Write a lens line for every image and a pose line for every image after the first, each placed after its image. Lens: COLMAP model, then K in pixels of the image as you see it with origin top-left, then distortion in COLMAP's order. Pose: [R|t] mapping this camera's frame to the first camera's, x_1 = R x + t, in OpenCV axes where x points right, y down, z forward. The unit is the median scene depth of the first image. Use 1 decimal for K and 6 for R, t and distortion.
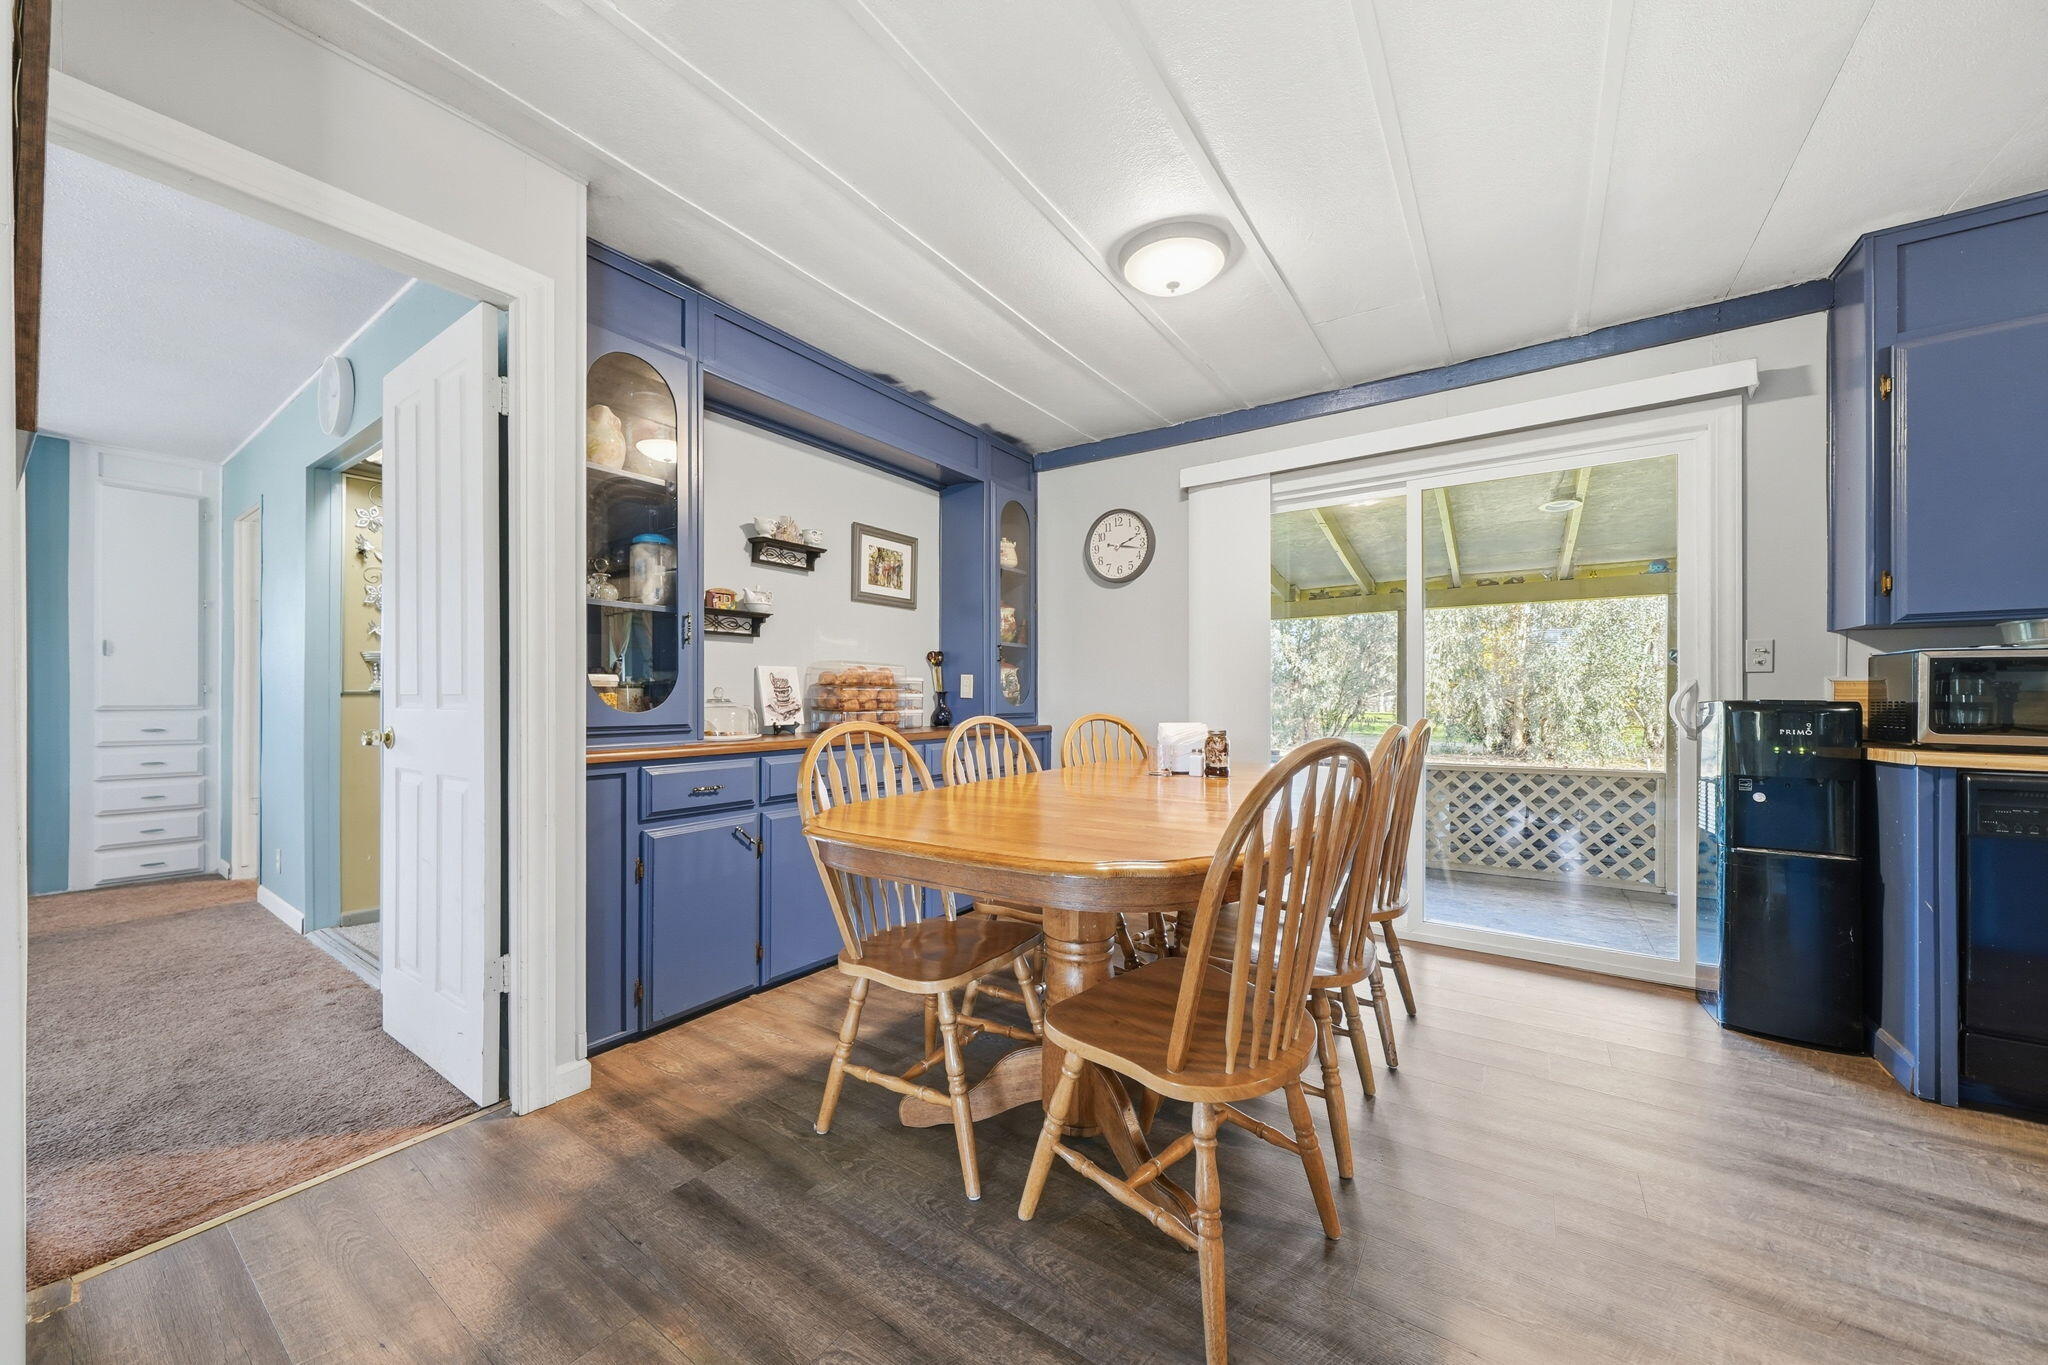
lens RADIAL K [[724.1, 0, 1001.9], [0, 724.1, 691.0], [0, 0, 1]] dist [-0.006904, 0.000251]
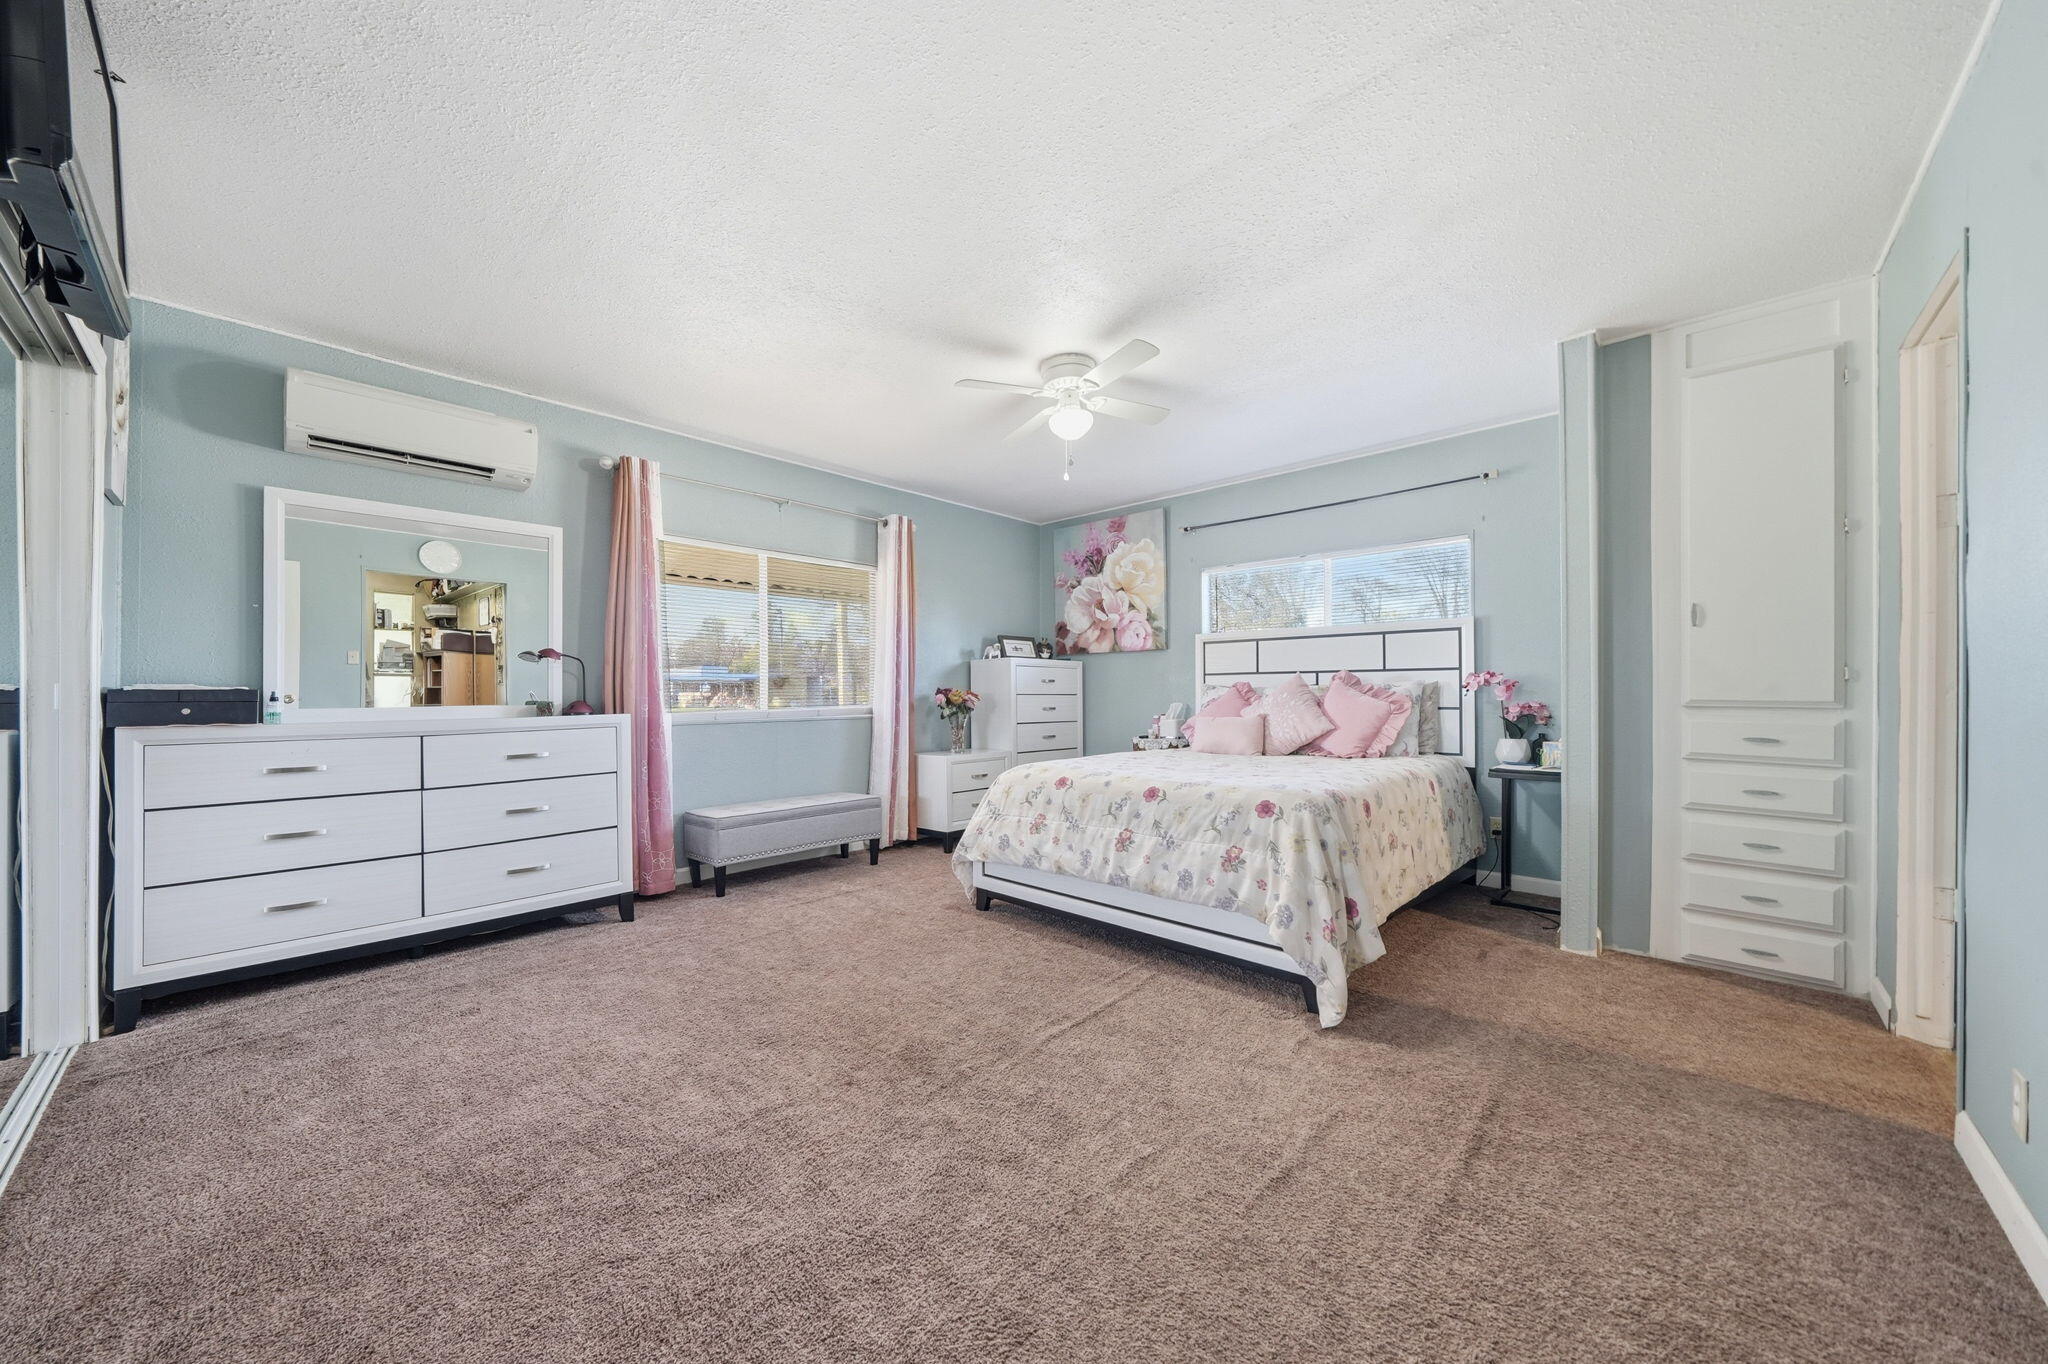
lens RADIAL K [[724.1, 0, 1001.9], [0, 724.1, 690.5], [0, 0, 1]] dist [-0.006904, 0.000251]
pose [[-0.149594, 0.000341, -0.988748, -0.445234], [0.001487, 0.999999, 0.000120, 0.009873], [0.988746, -0.001452, -0.149594, 0.421377]]
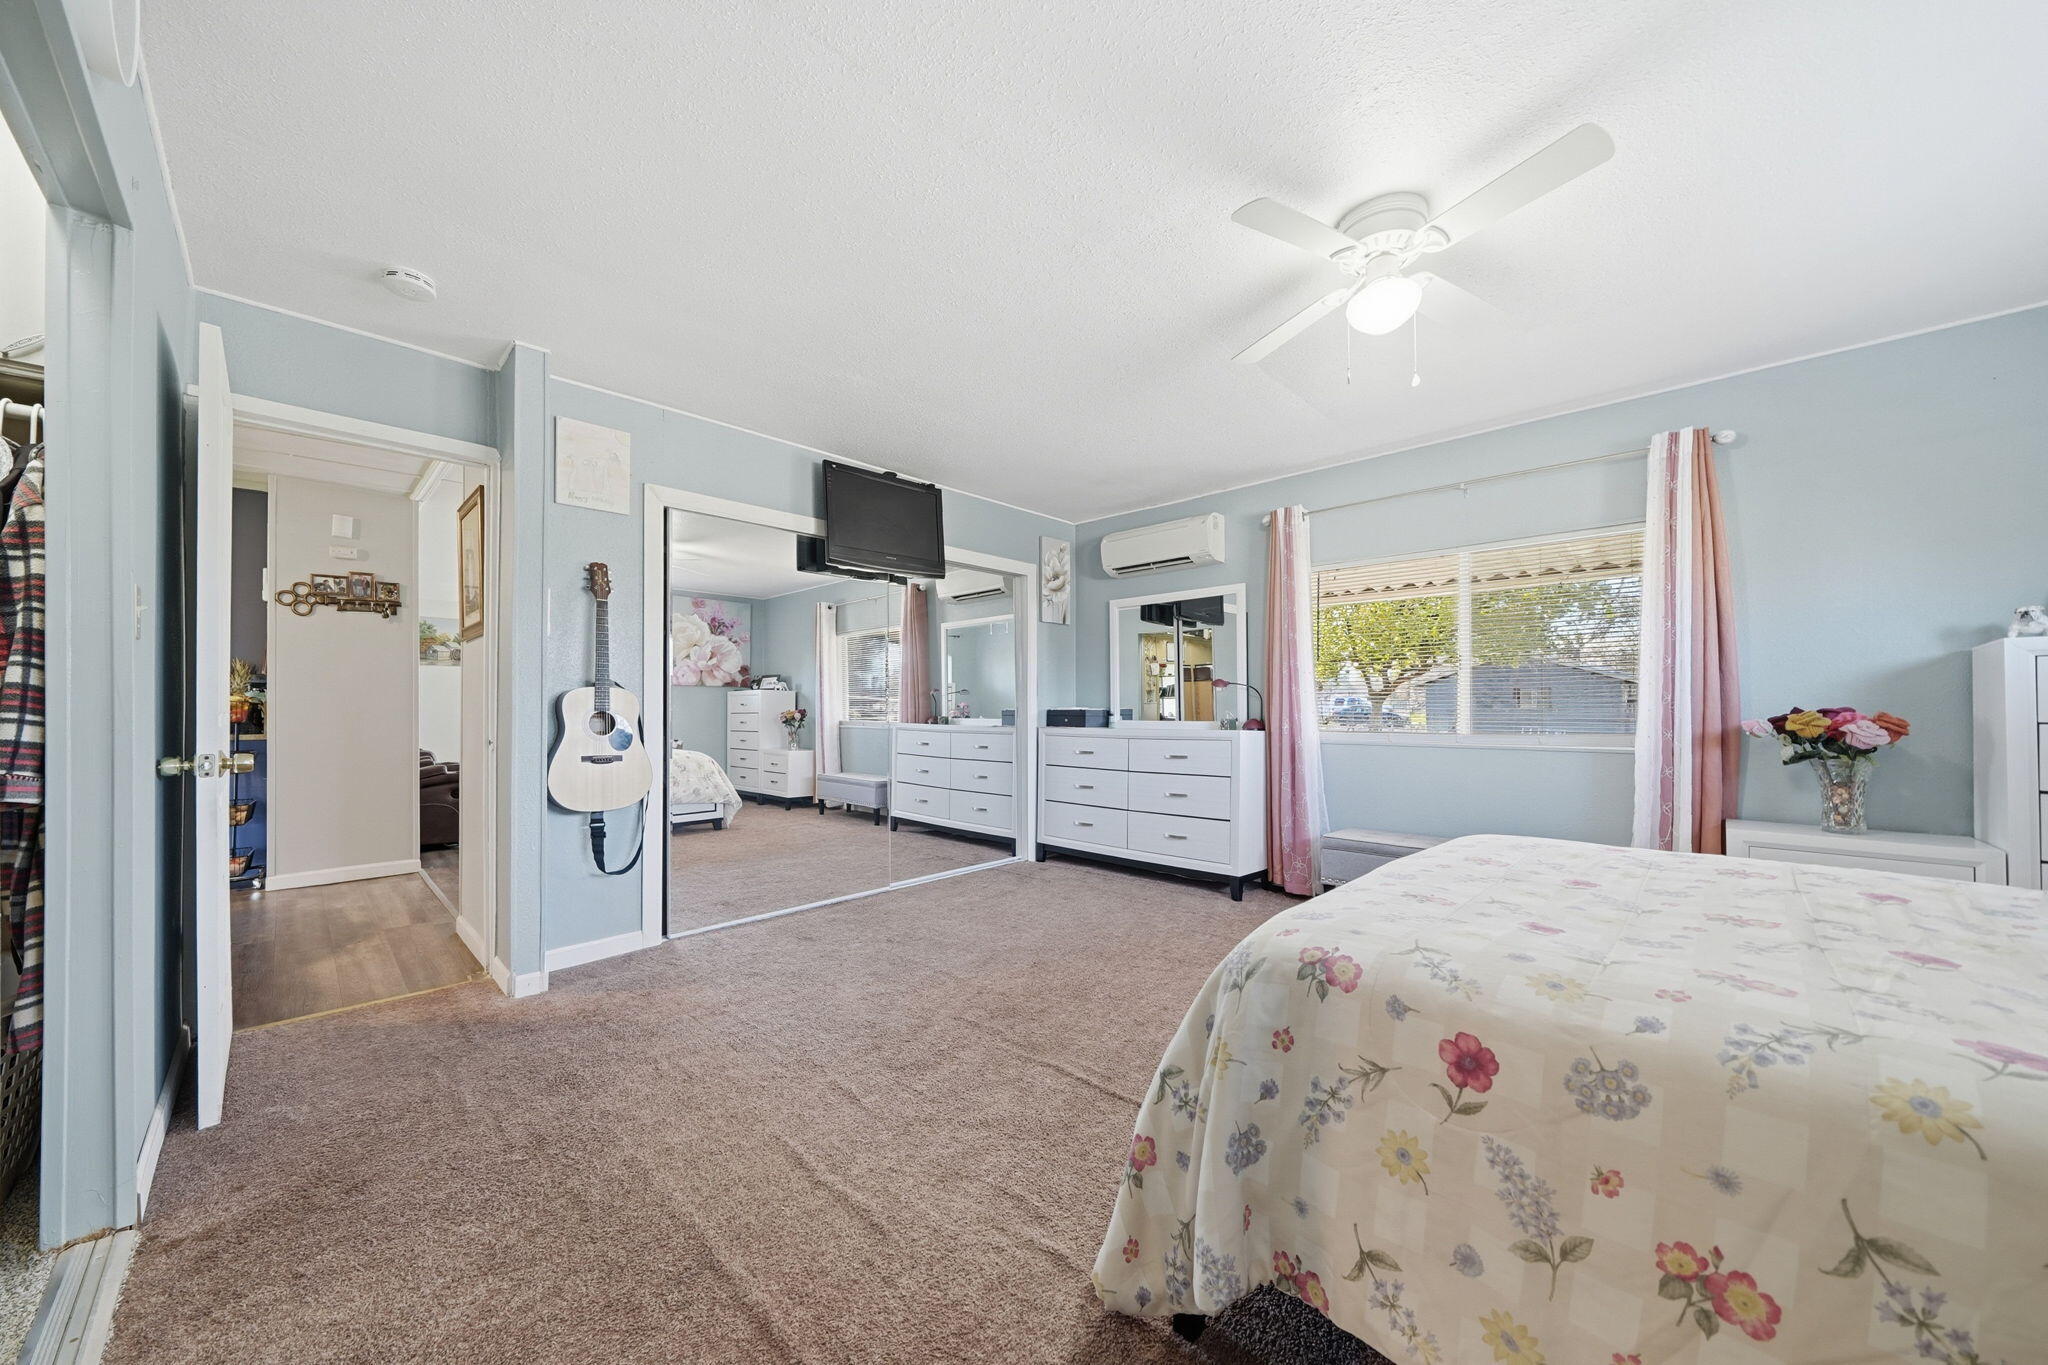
lens RADIAL K [[724.1, 0, 1001.9], [0, 724.1, 691.0], [0, 0, 1]] dist [-0.006904, 0.000251]
pose [[-0.983745, 0.006294, 0.179462, -1.050829], [0.002660, 0.999787, -0.020482, 0.001615], [-0.179553, -0.019672, -0.983552, 0.920716]]
